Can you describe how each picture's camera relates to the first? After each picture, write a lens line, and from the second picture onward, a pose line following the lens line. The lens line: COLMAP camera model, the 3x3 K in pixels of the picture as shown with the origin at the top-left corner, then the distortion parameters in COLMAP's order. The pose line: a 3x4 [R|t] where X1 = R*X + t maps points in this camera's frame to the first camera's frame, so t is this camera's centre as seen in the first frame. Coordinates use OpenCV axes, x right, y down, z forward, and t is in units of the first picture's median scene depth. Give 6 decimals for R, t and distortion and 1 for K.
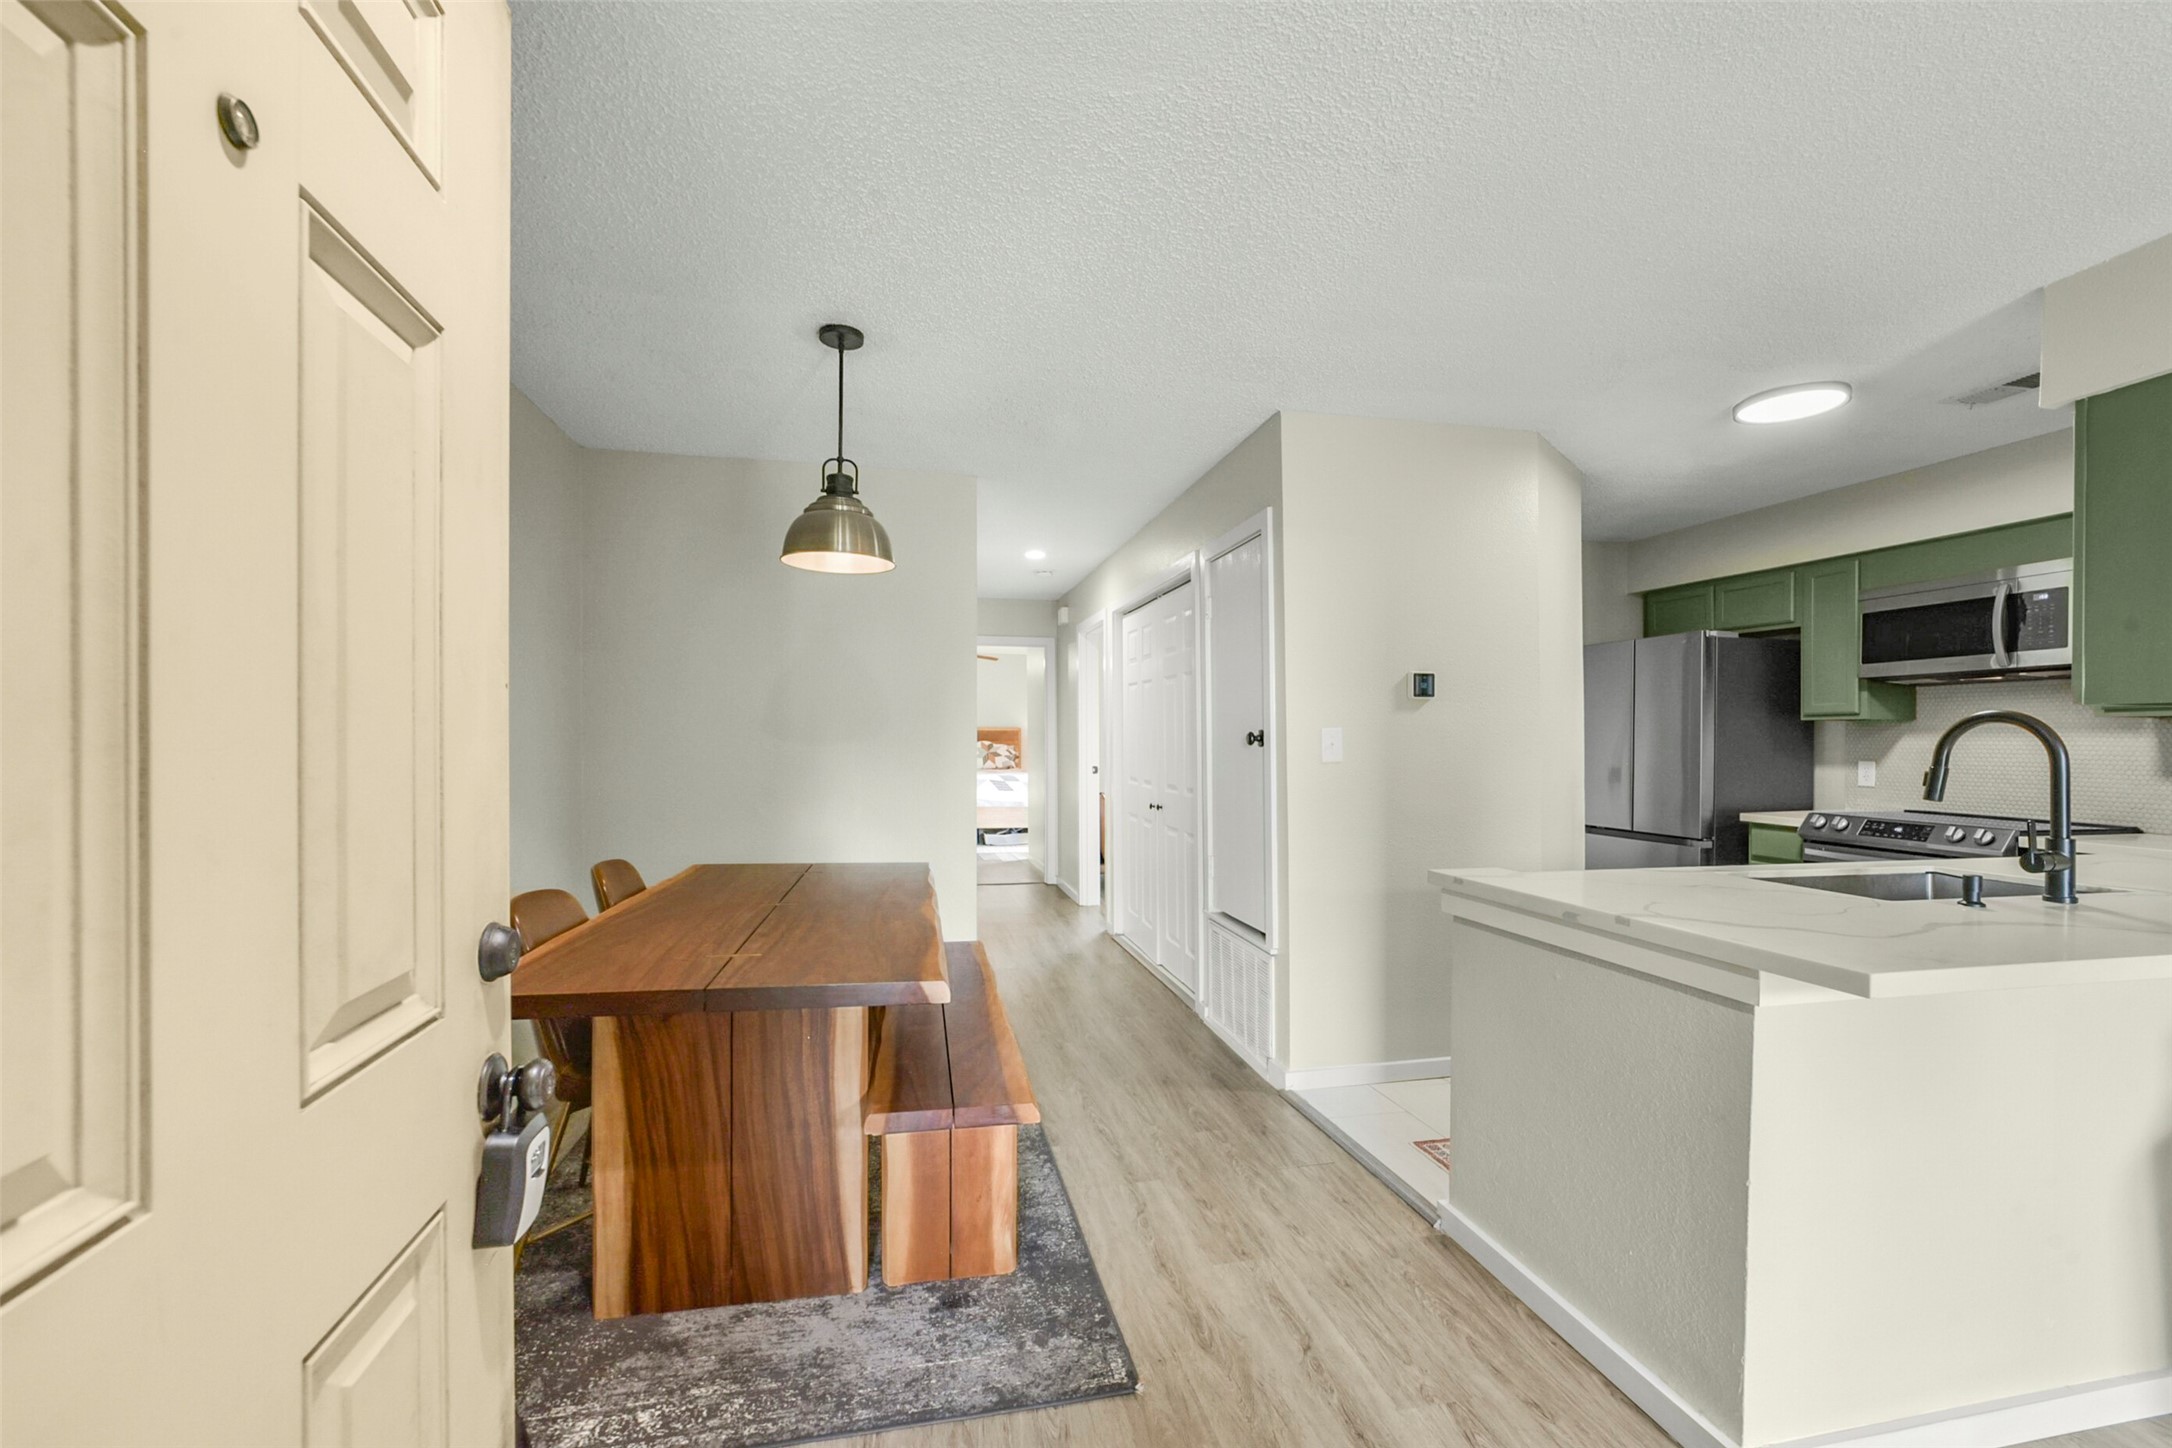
lens RADIAL K [[879.9, 0, 1083.1], [0, 879.9, 744.8], [0, 0, 1]] dist [-0.027037, 0.005954]
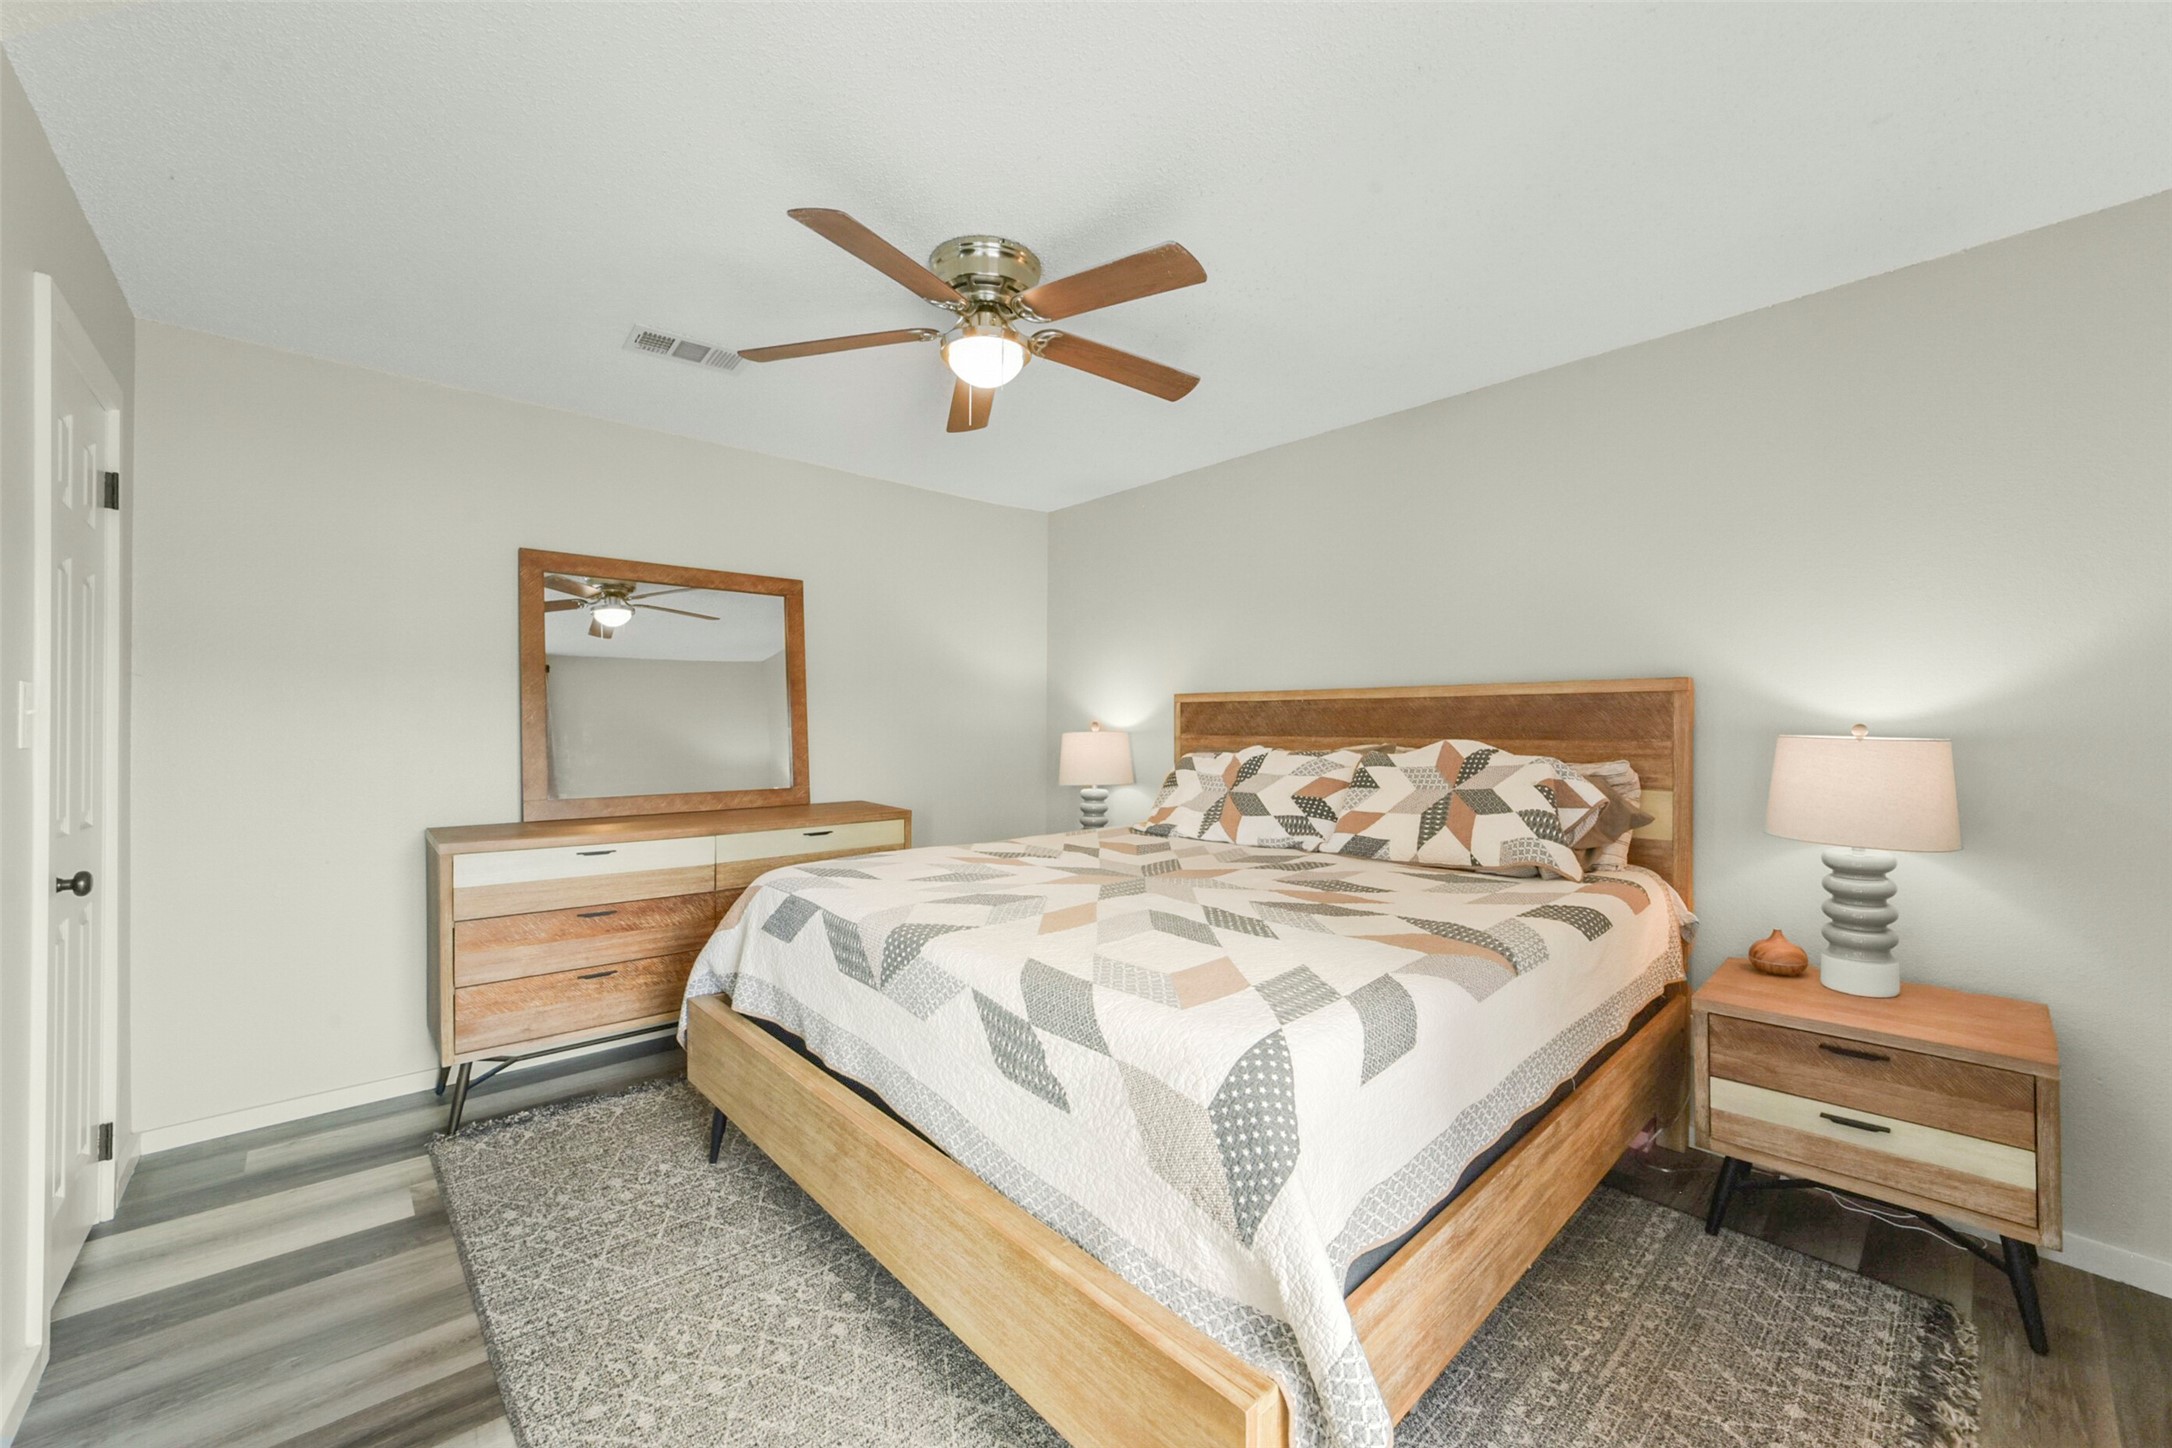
lens RADIAL K [[855.6, 0, 1087.9], [0, 855.6, 724.1], [0, 0, 1]] dist [-0.029242, 0.006524]
pose [[0.513798, -0.008797, -0.857866, 0.098210], [-0.007704, 0.999860, -0.014867, -0.013990], [0.857877, 0.014248, 0.513658, 2.783101]]
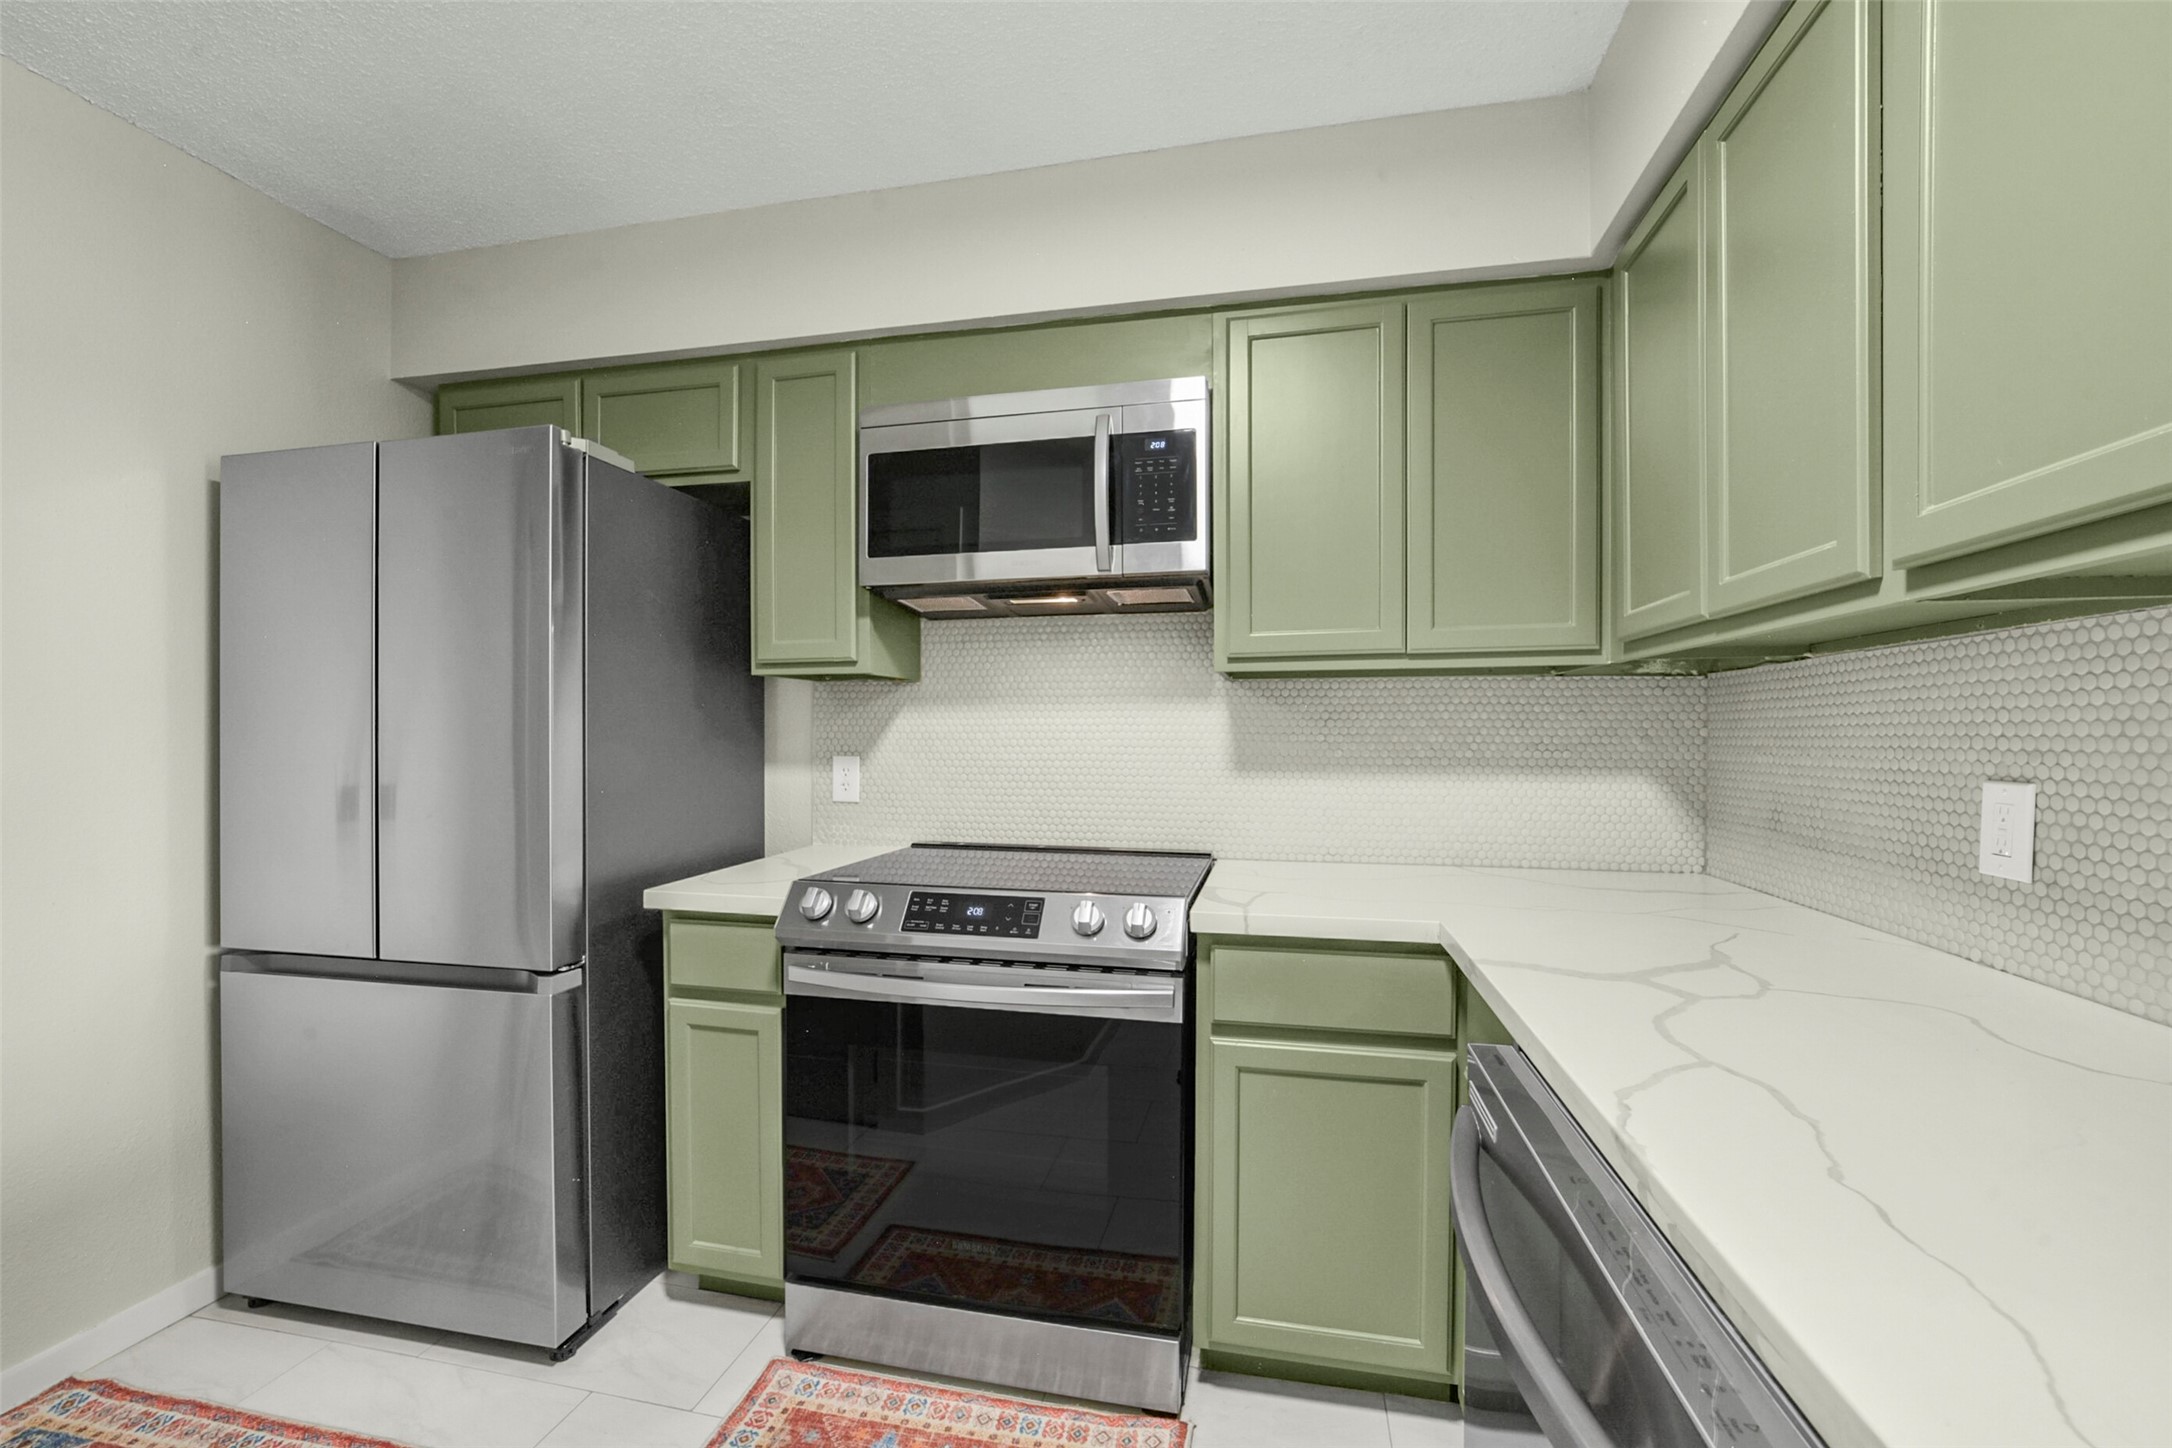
lens RADIAL K [[879.9, 0, 1077.8], [0, 879.9, 747.9], [0, 0, 1]] dist [-0.027037, 0.005954]
pose [[0.424749, -0.013182, 0.905215, 0.533893], [0.005523, 0.999913, 0.011969, 0.009207], [-0.905294, -0.000084, 0.424785, 0.724184]]
